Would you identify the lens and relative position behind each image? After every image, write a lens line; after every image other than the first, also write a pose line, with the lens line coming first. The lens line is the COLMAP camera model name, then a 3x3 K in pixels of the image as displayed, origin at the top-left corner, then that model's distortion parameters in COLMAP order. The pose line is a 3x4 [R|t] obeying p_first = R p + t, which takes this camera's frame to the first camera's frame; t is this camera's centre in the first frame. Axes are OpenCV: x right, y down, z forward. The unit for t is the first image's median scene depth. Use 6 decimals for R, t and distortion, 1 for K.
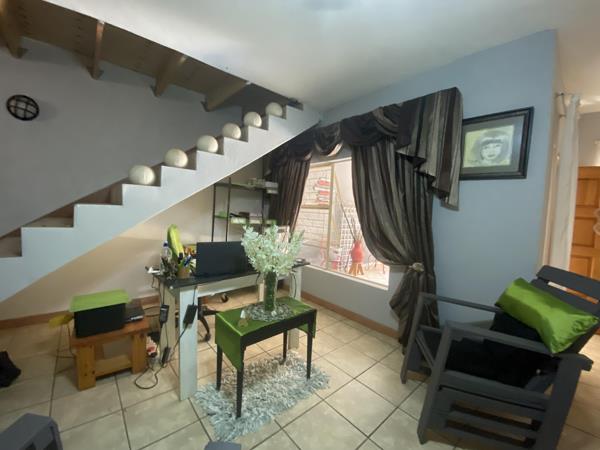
lens RADIAL K [[243.2, 0, 300.0], [0, 243.2, 225.0], [0, 0, 1]] dist [0.017838, -0.020930]
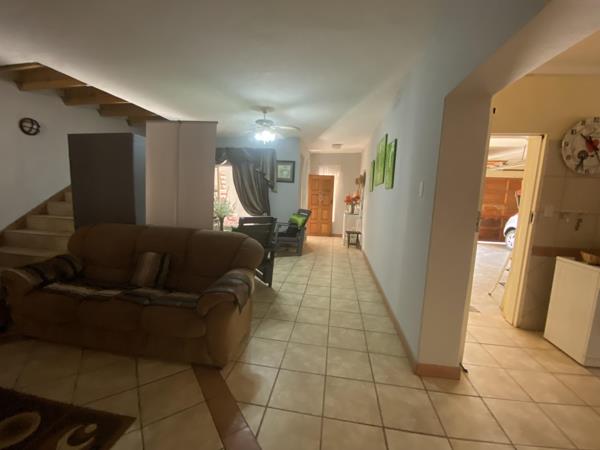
lens RADIAL K [[241.4, 0, 300.0], [0, 241.4, 225.0], [0, 0, 1]] dist [0.051830, -0.035489]
pose [[0.766327, -0.101381, 0.634401, -0.903867], [0.043689, 0.993408, 0.105978, 0.025494], [-0.640963, -0.053498, 0.765705, -1.257072]]
